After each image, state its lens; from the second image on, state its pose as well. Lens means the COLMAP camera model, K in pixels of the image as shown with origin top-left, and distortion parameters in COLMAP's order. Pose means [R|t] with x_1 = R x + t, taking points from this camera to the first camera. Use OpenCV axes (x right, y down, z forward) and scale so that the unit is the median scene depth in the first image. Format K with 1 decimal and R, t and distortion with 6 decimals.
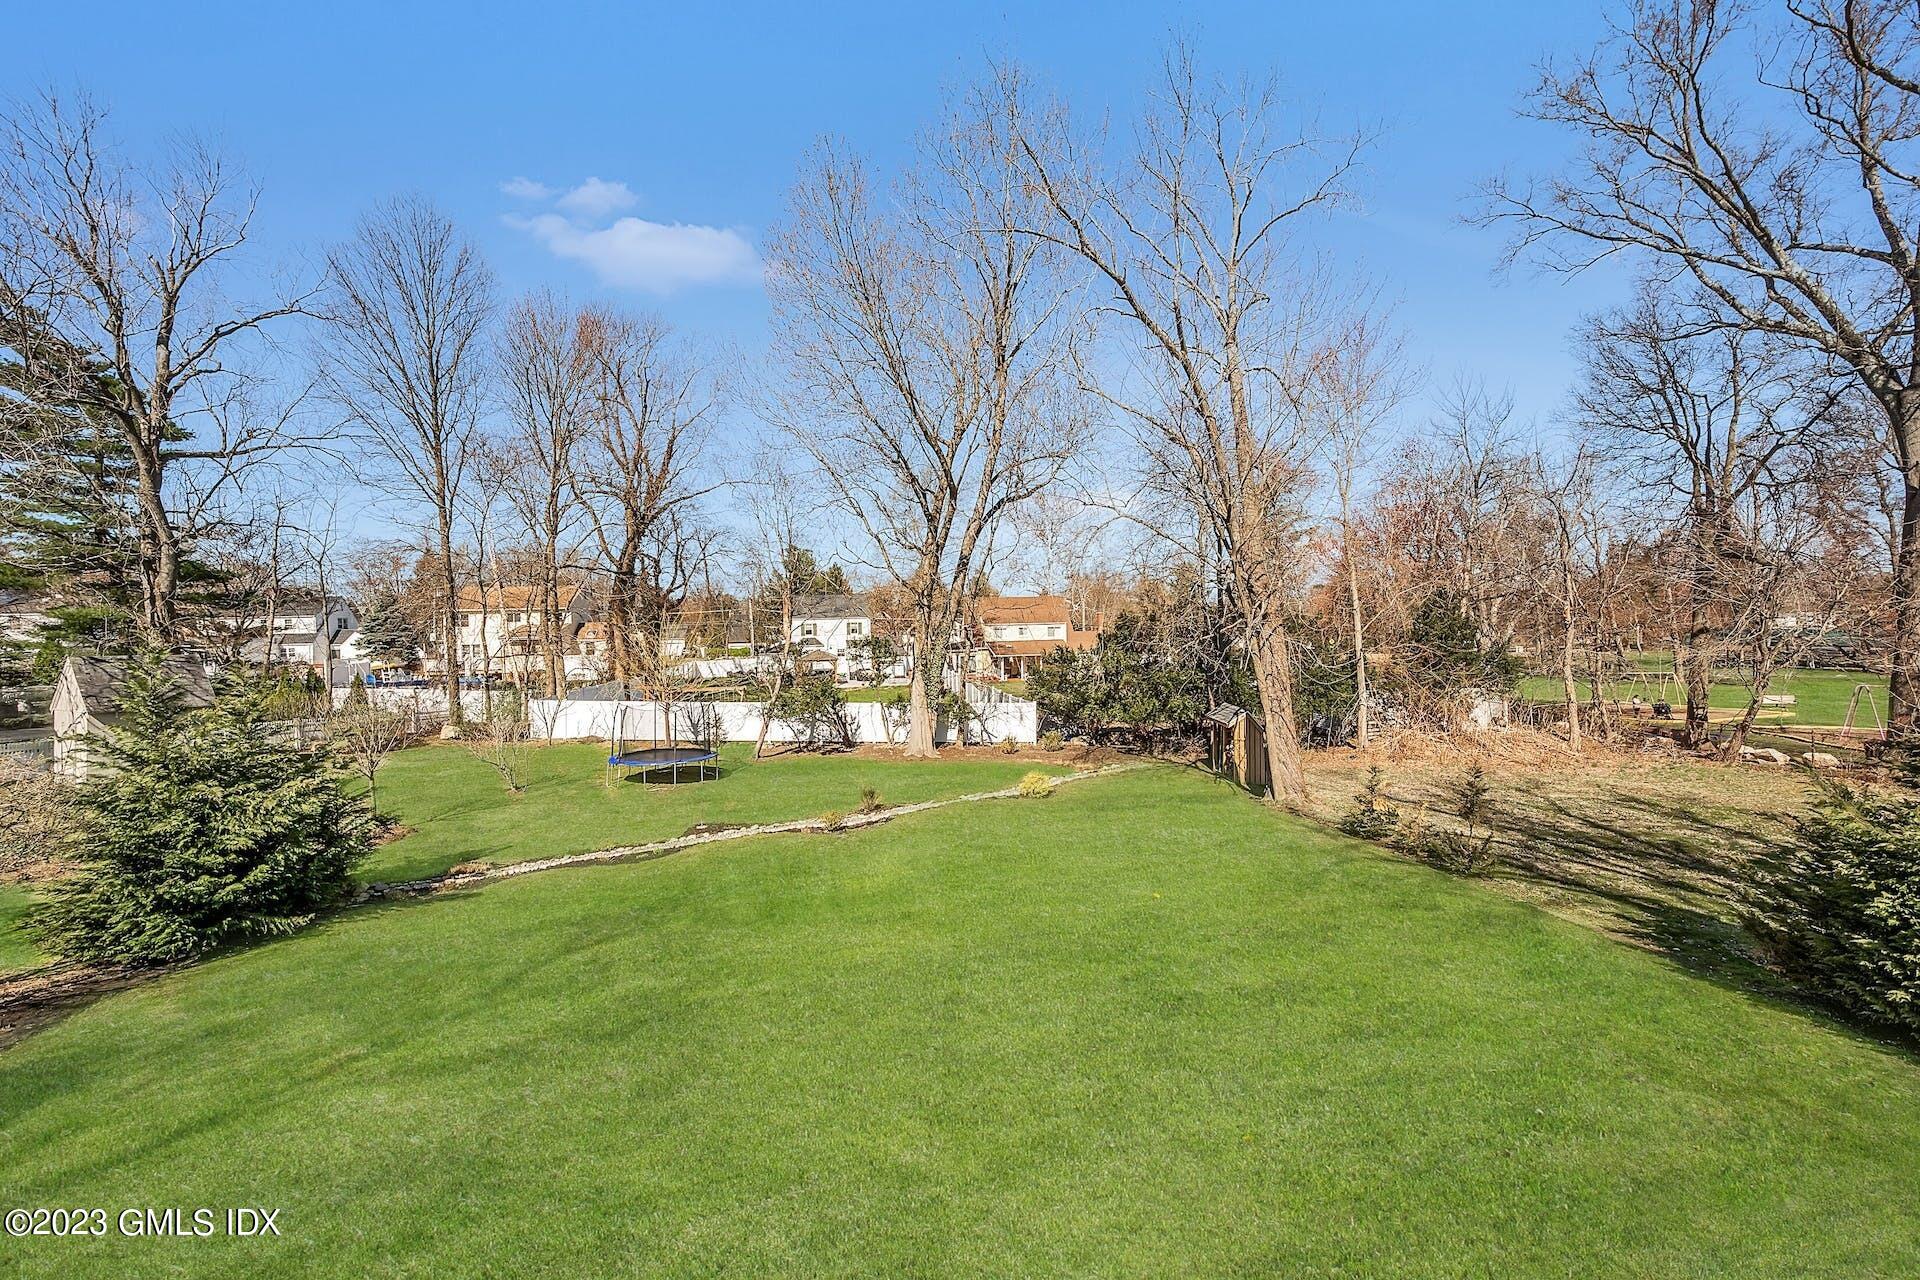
lens RADIAL K [[768.8, 0, 965.4], [0, 768.8, 628.9], [0, 0, 1]] dist [0.010094, 0.000113]
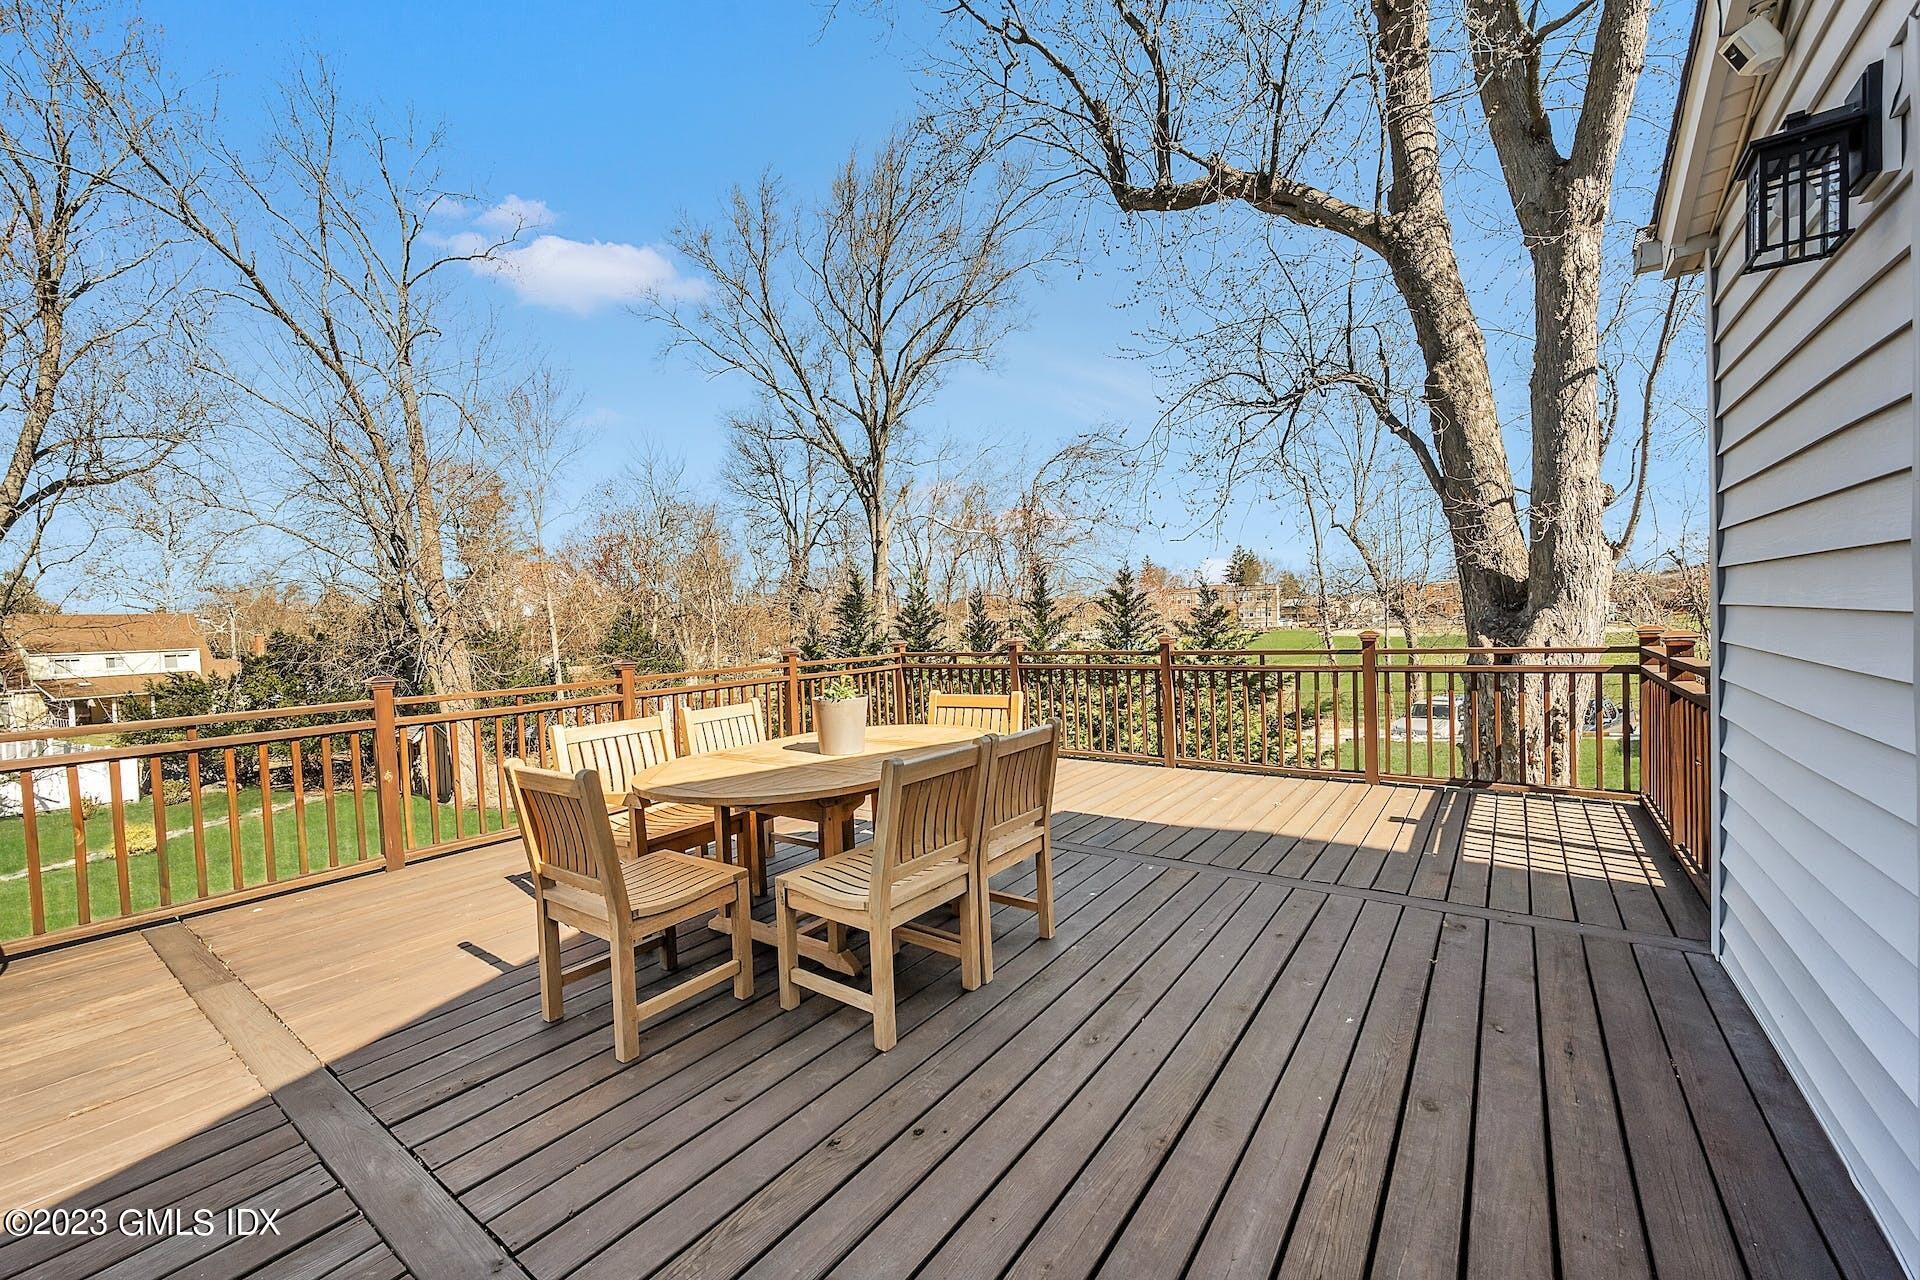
lens RADIAL K [[760.5, 0, 960.1], [0, 760.5, 639.9], [0, 0, 1]] dist [0.000525, 0.000043]
pose [[0.613666, -0.020440, 0.789301, -0.001653], [0.029262, 0.999567, 0.003135, 0.008524], [-0.789023, 0.021172, 0.613998, -0.146901]]
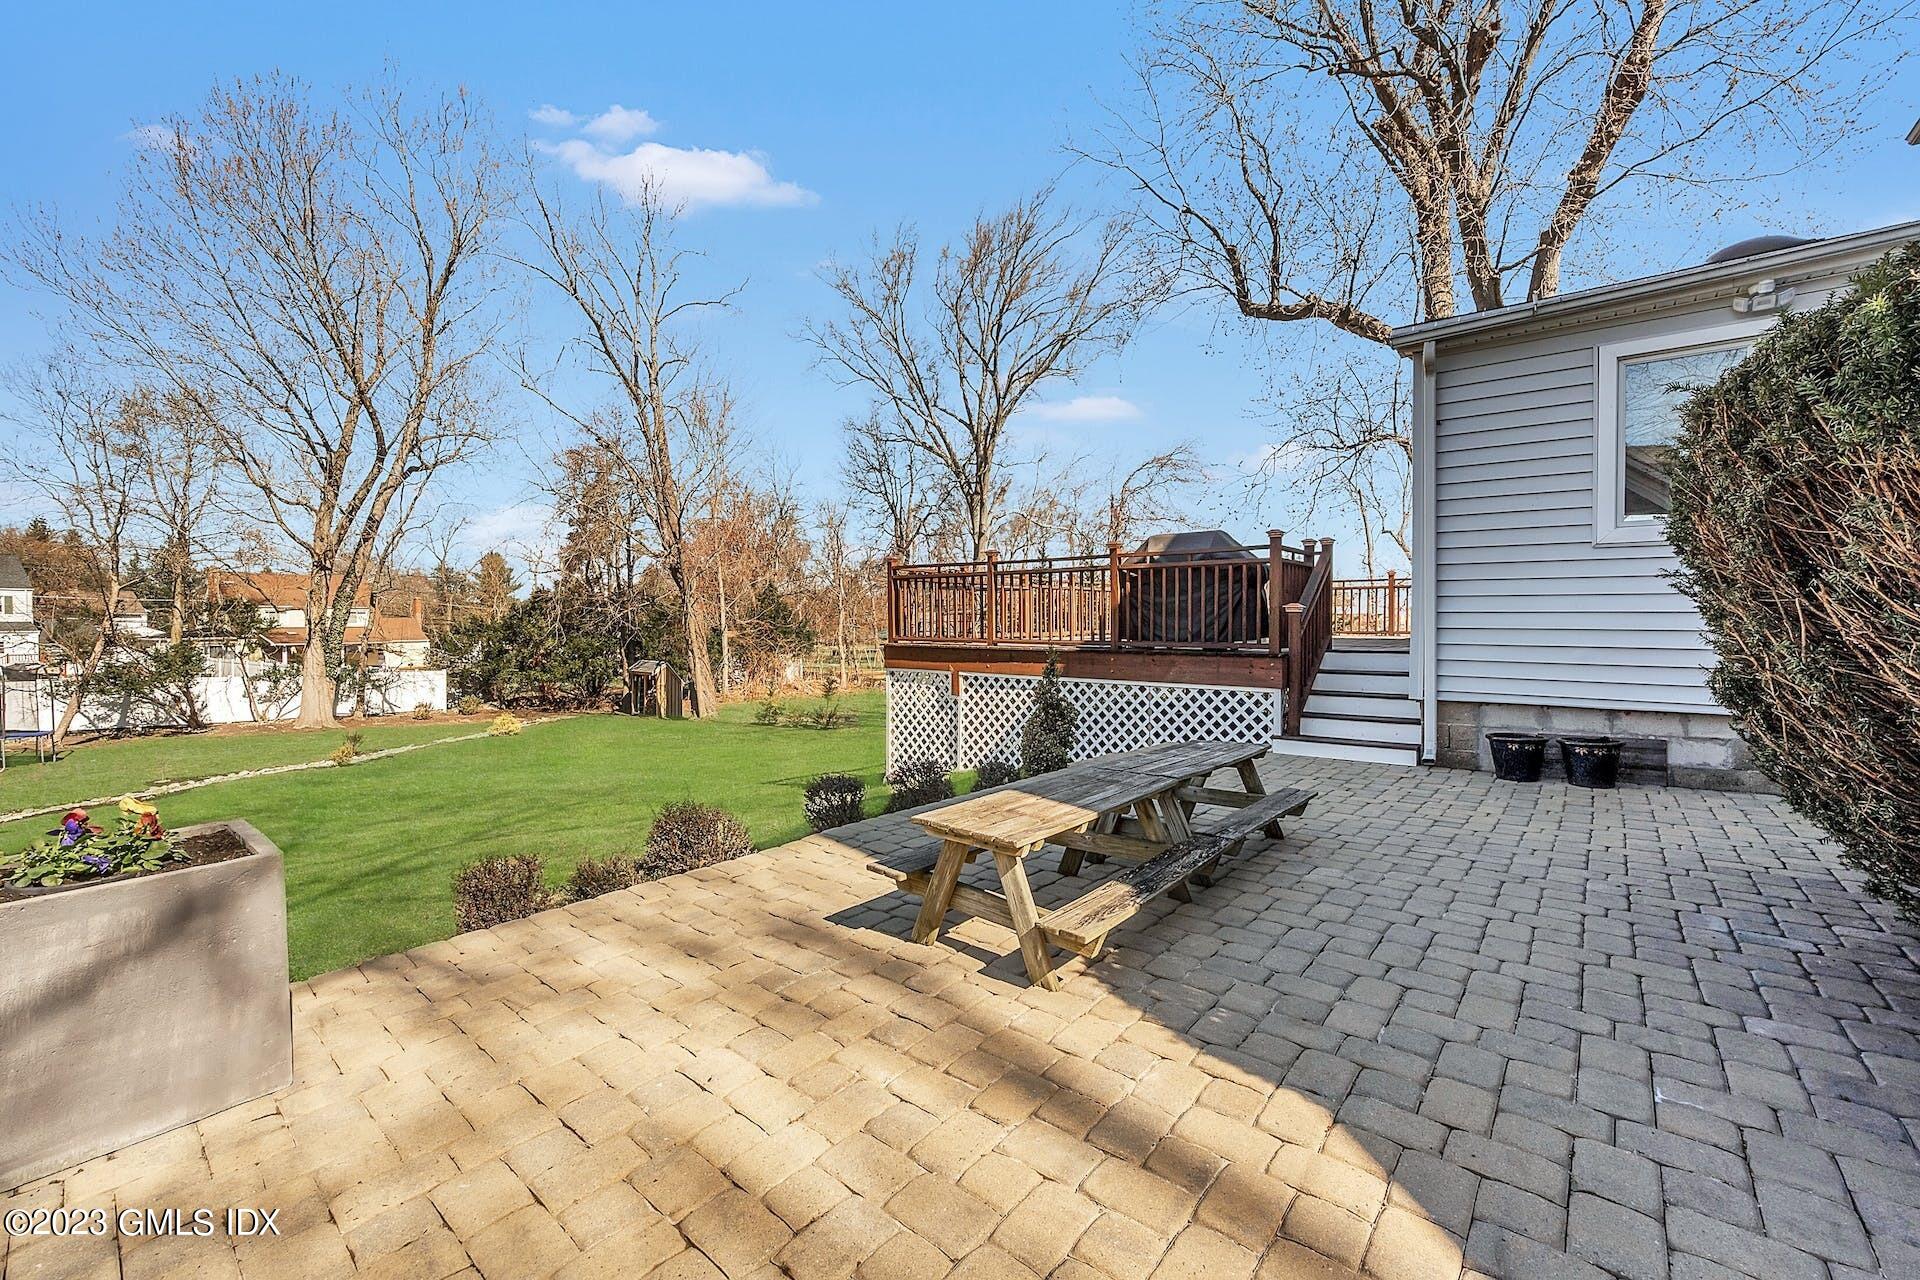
lens RADIAL K [[768.8, 0, 965.4], [0, 768.8, 628.9], [0, 0, 1]] dist [0.010094, 0.000113]
pose [[0.643720, 0.009275, 0.765205, -0.251170], [-0.004955, 0.999956, -0.007952, 0.042994], [-0.765245, 0.001327, 0.643738, -0.201012]]
